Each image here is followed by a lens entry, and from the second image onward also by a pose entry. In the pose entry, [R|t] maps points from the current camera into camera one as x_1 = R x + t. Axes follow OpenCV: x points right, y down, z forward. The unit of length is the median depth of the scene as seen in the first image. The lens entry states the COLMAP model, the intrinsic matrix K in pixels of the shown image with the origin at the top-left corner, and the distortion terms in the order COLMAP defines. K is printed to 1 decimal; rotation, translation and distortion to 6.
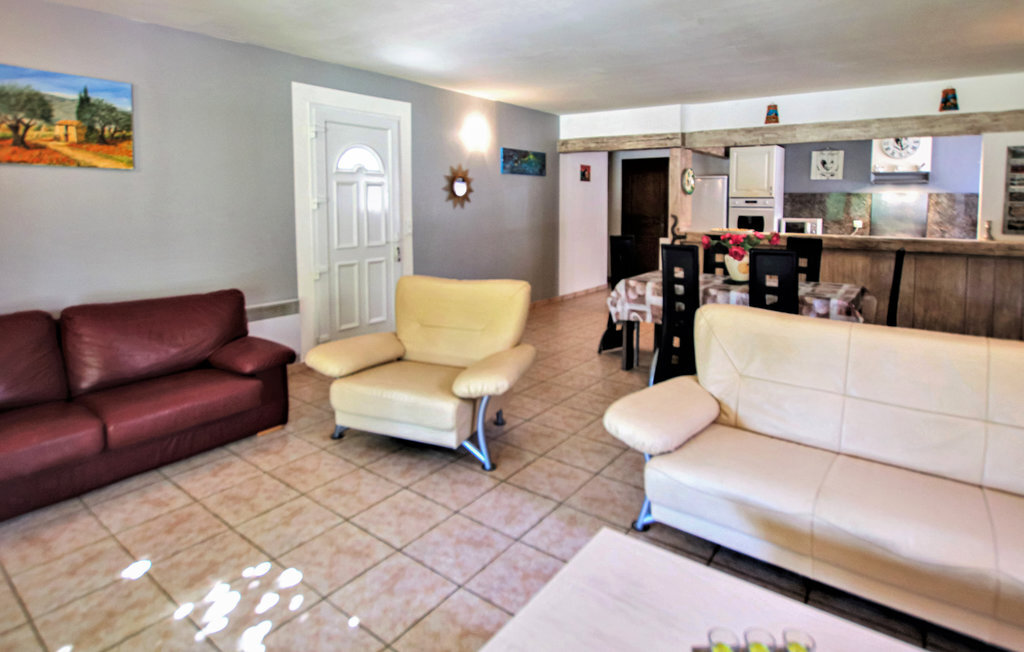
lens RADIAL K [[539.0, 0, 525.2], [0, 539.0, 235.4], [0, 0, 1]] dist [-0.031740, -0.001632]
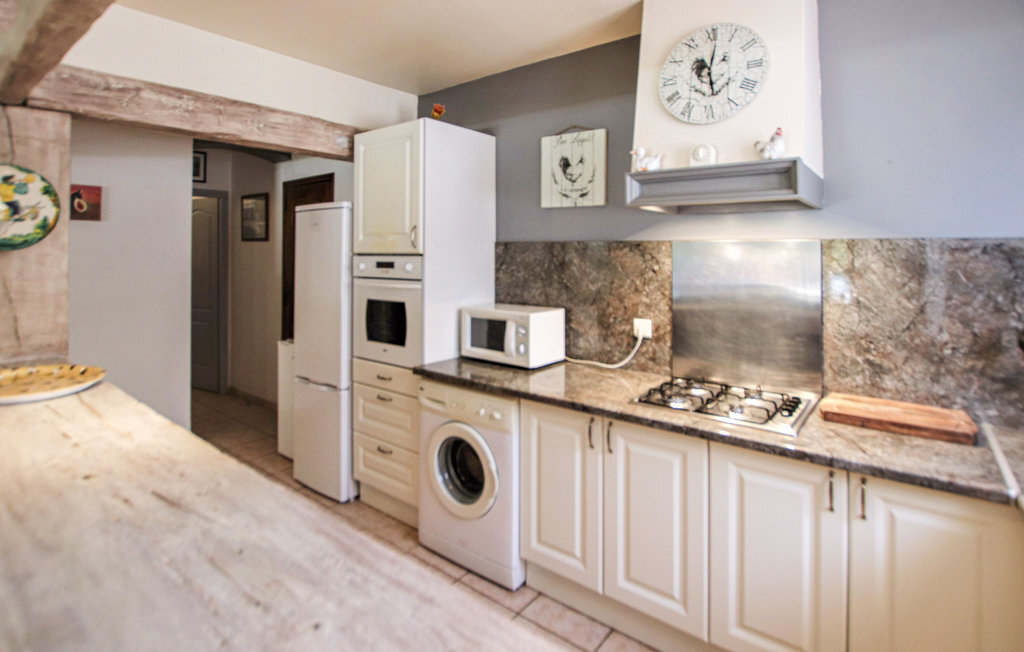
lens RADIAL K [[539.0, 0, 510.5], [0, 539.0, 242.6], [0, 0, 1]] dist [-0.031740, -0.001632]
pose [[0.999060, -0.004040, -0.043164, 0.603586], [0.000425, 0.996513, -0.083437, -0.052777], [0.043351, 0.083341, 0.995578, 0.693932]]
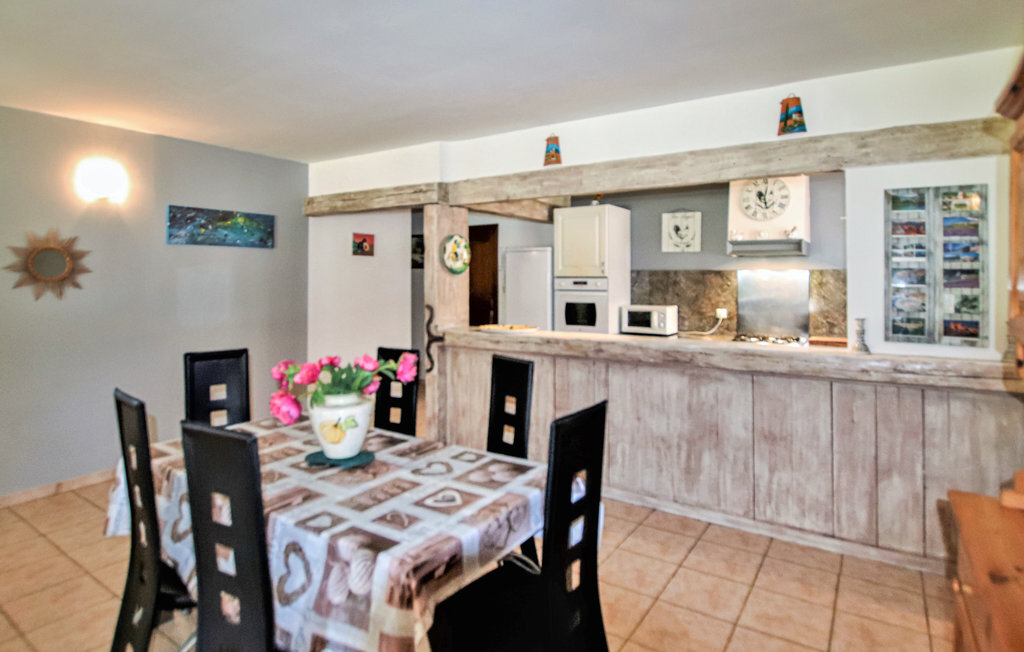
lens RADIAL K [[539.0, 0, 539.1], [0, 539.0, 271.5], [0, 0, 1]] dist [-0.031740, -0.001632]
pose [[0.997177, -0.003972, 0.074987, 0.355862], [0.009594, 0.997154, -0.074775, -0.028359], [-0.074476, 0.075283, 0.994377, 0.323402]]
